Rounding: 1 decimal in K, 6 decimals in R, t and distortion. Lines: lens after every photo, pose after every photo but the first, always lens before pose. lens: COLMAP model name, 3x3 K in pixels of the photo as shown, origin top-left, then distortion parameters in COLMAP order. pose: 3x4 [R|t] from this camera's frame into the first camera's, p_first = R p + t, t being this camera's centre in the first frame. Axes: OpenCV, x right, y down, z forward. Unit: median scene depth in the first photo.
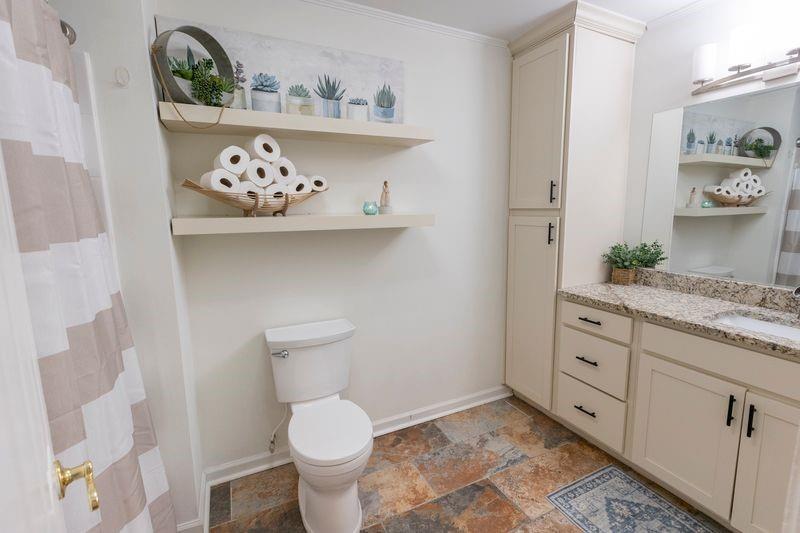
lens RADIAL K [[345.9, 0, 399.6], [0, 345.9, 258.3], [0, 0, 1]] dist [-0.000539, -0.000141]
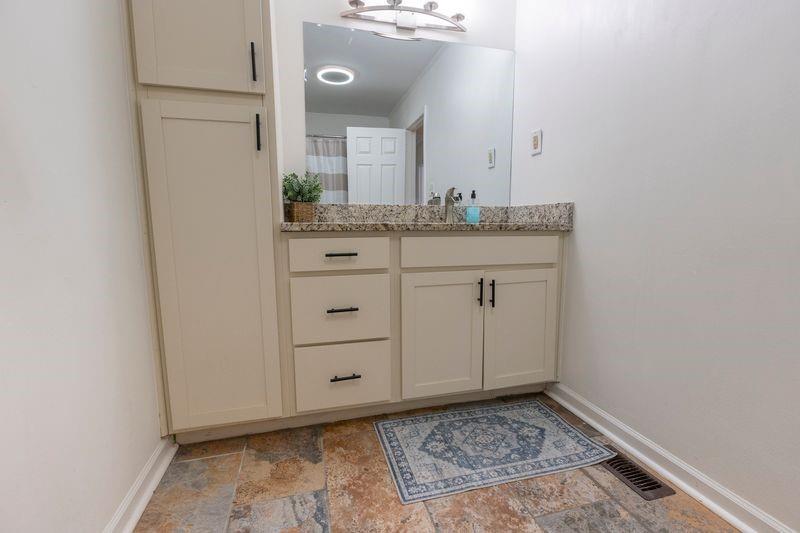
lens RADIAL K [[365.6, 0, 401.3], [0, 365.6, 265.4], [0, 0, 1]] dist [0.003204, -0.000083]
pose [[0.190888, -0.111769, 0.975228, -0.171681], [0.128668, 0.987774, 0.088022, 0.132788], [-0.973142, 0.108678, 0.202936, 0.632856]]
